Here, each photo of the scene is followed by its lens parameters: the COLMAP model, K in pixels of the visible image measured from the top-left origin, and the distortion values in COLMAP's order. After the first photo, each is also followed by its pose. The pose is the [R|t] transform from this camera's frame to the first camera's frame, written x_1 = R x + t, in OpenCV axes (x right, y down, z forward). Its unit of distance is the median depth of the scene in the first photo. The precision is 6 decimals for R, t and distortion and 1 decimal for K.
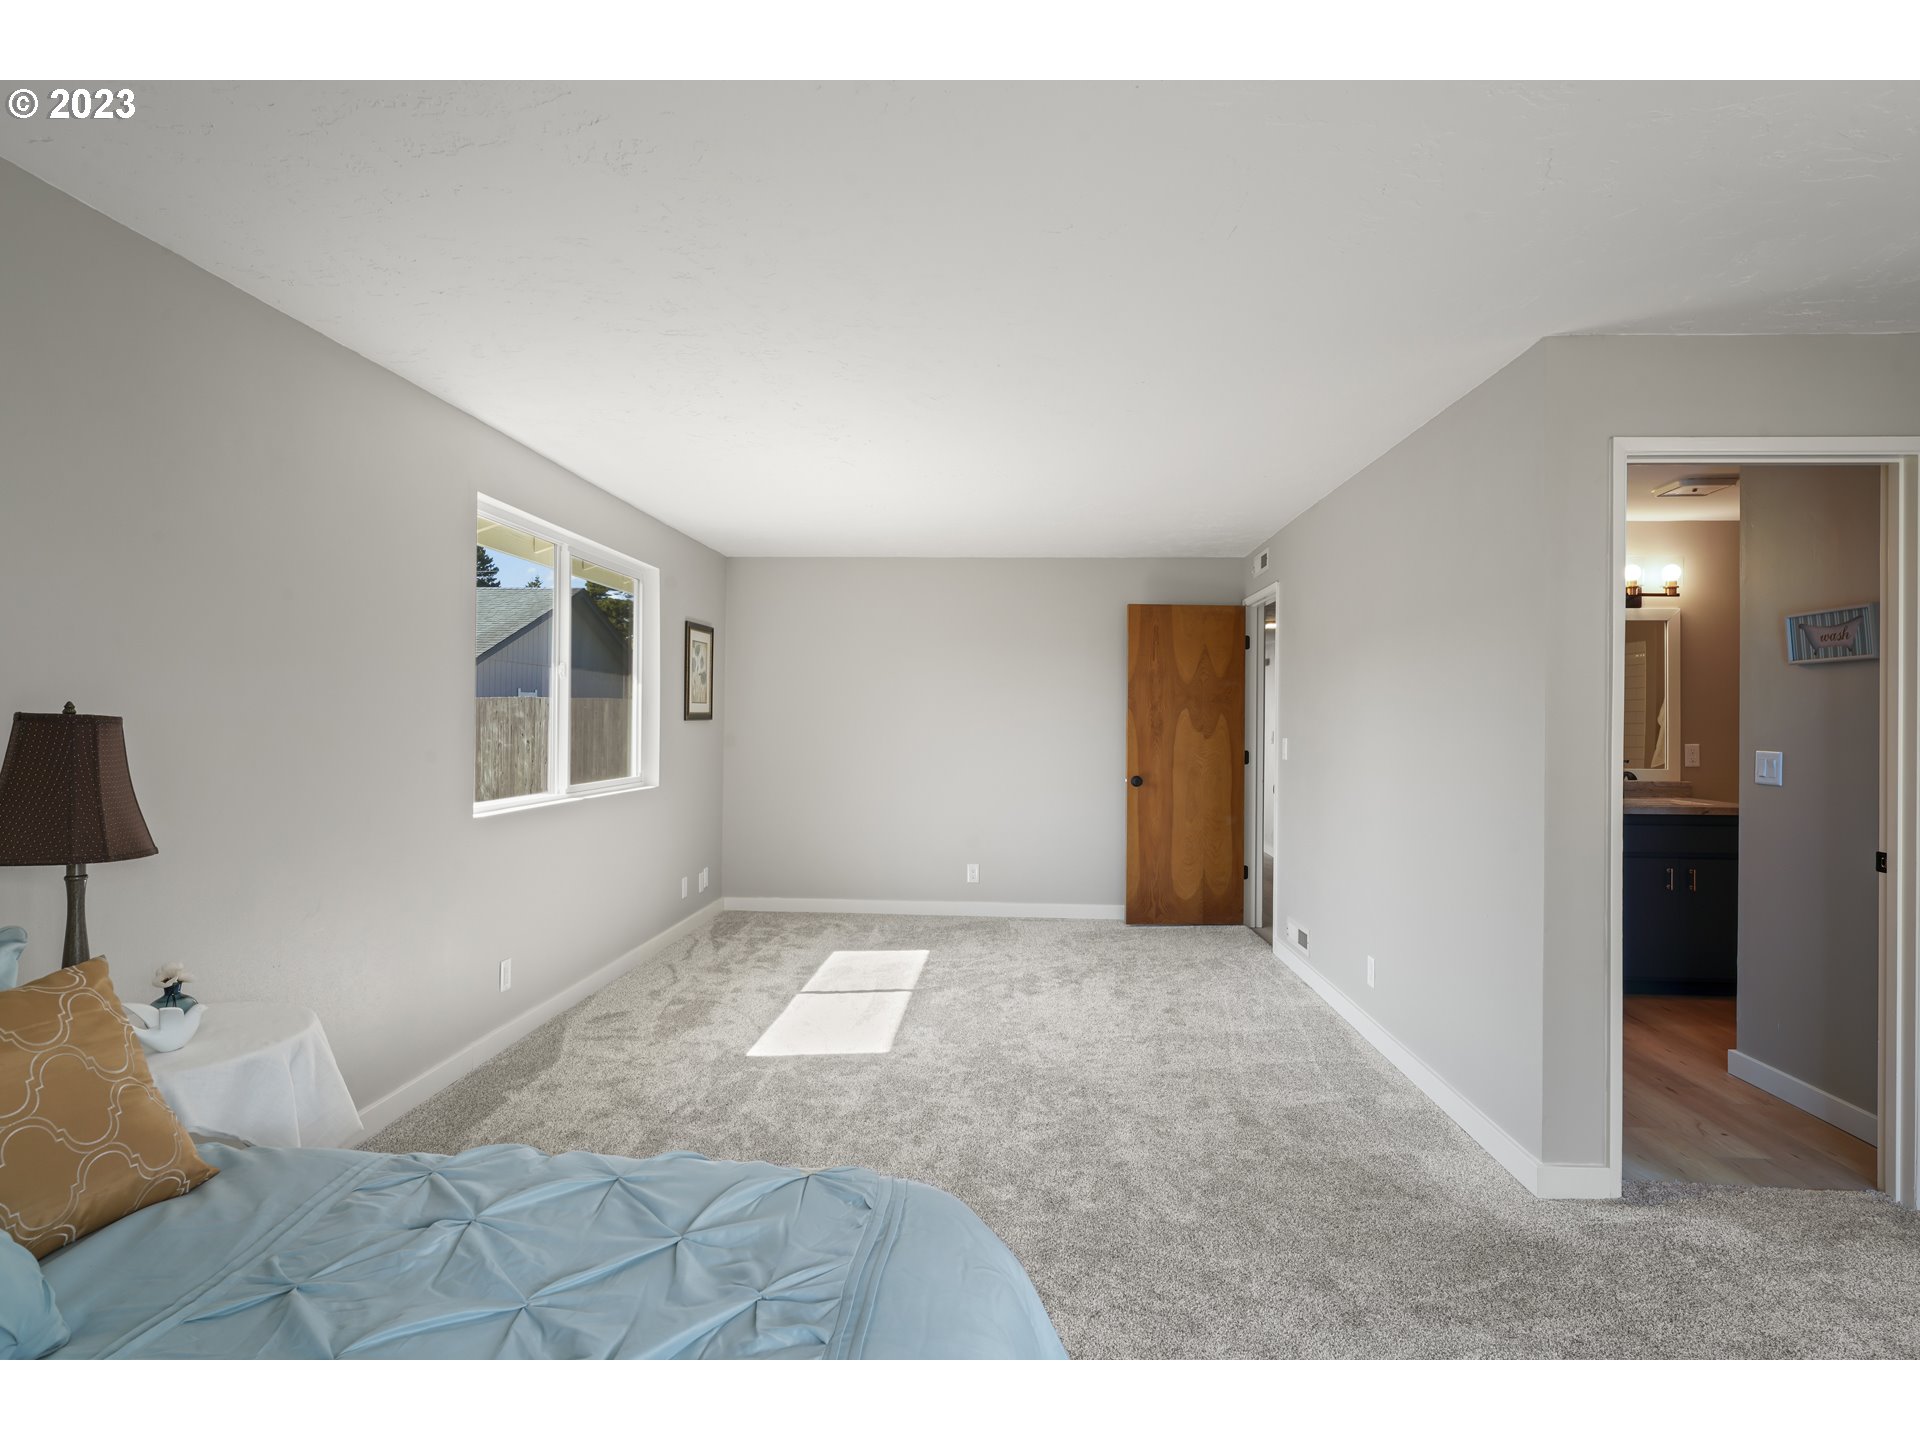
lens RADIAL K [[921.1, 0, 960.0], [0, 921.1, 720.0], [0, 0, 1]] dist [-0.004529, -0.000756]
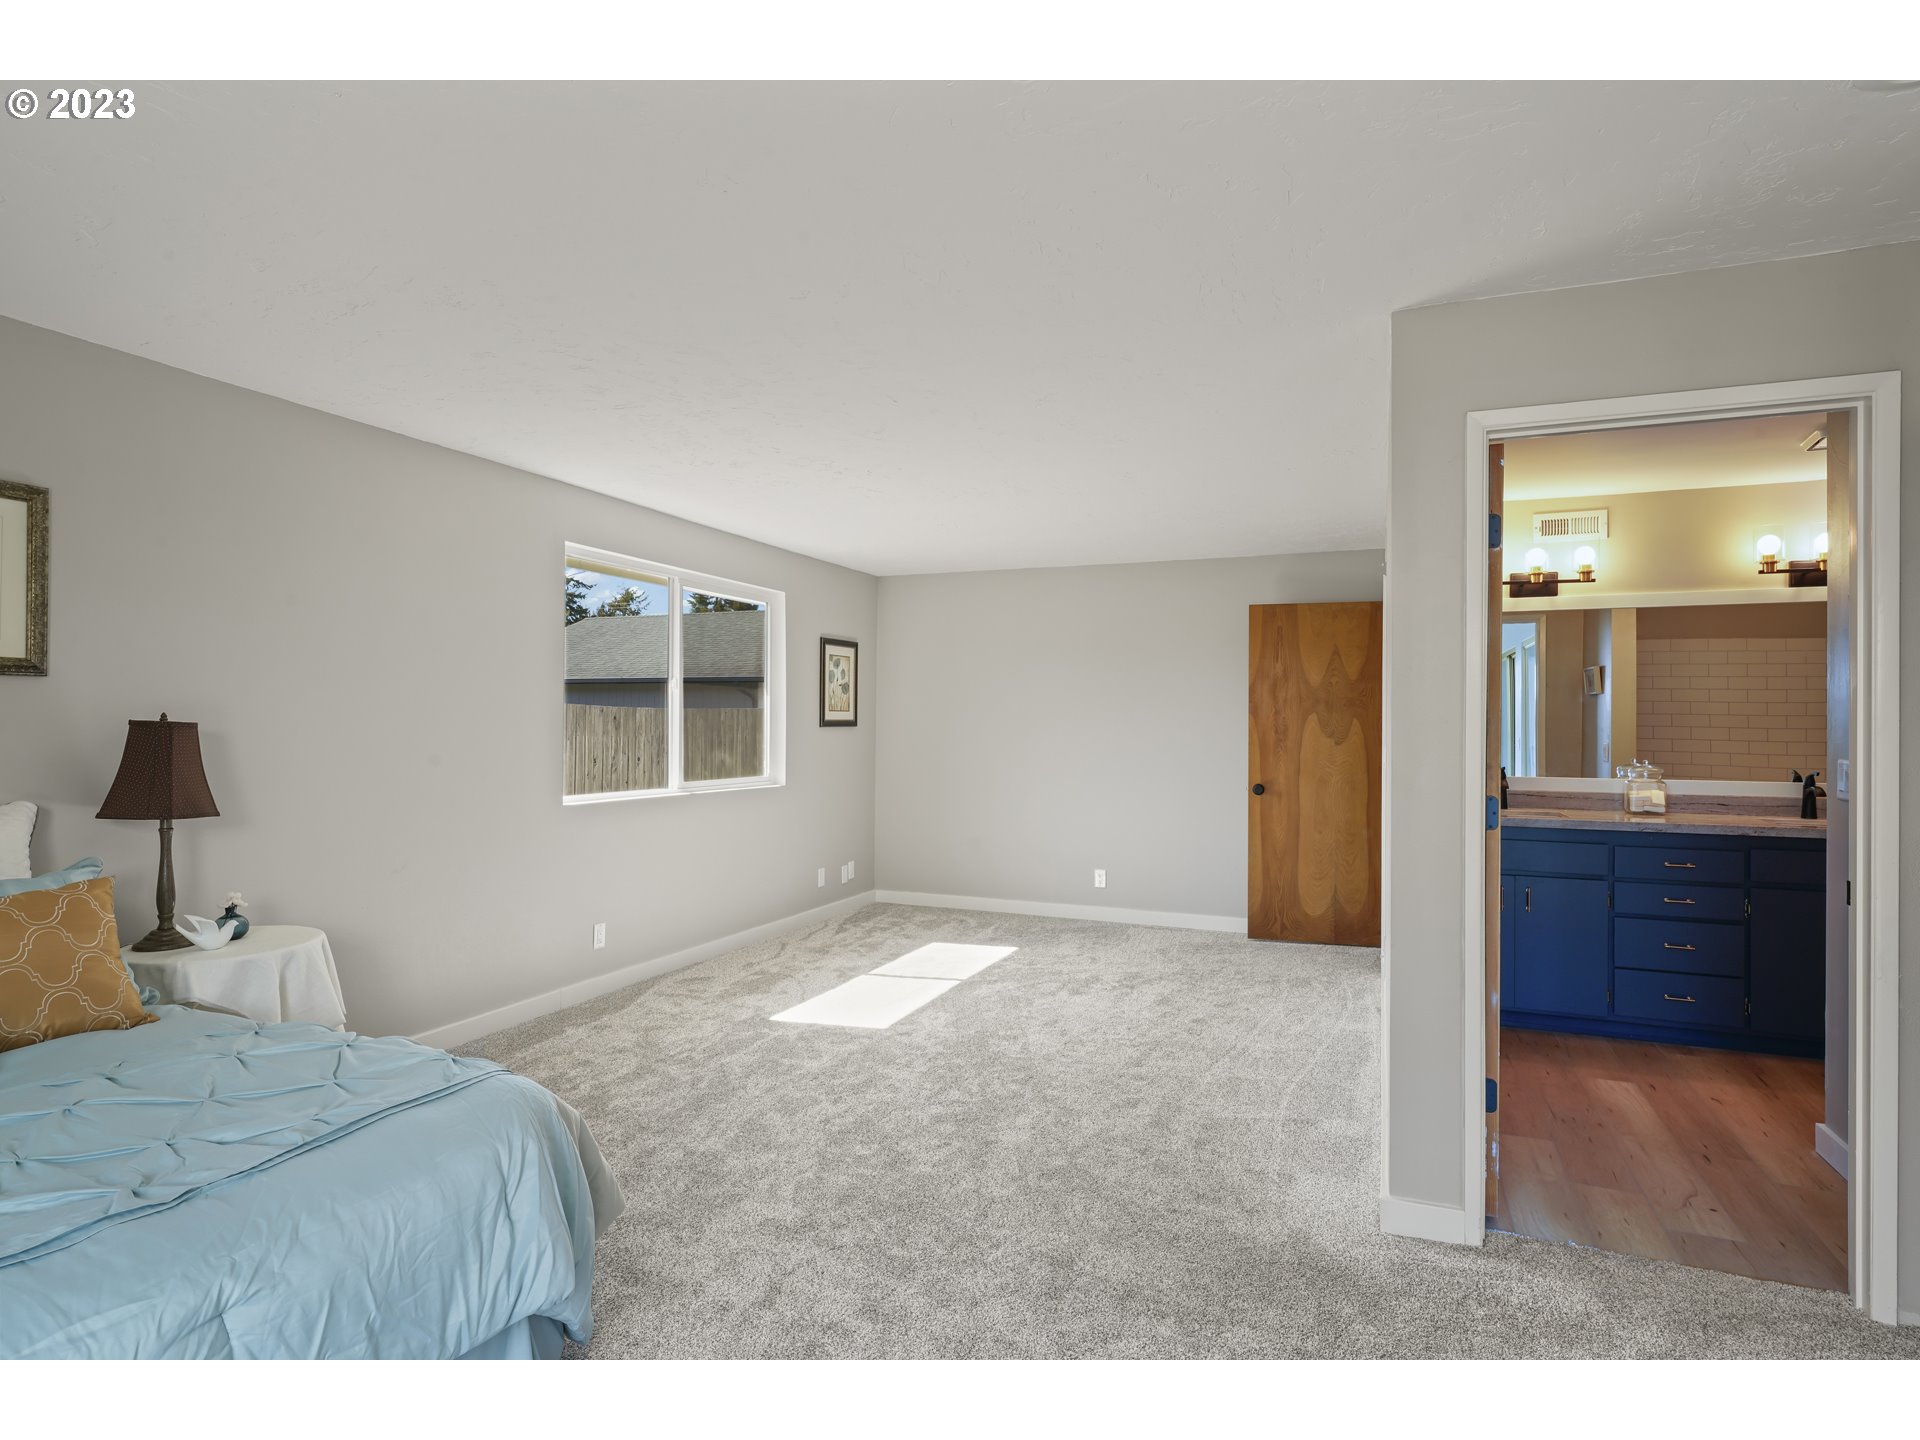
lens RADIAL K [[937.5, 0, 988.1], [0, 937.5, 727.1], [0, 0, 1]] dist [-0.003136, -0.000070]
pose [[0.952519, -0.002063, -0.304472, 0.254183], [0.001845, 0.999998, -0.001003, 0.002451], [0.304474, 0.000394, 0.952521, -0.016117]]
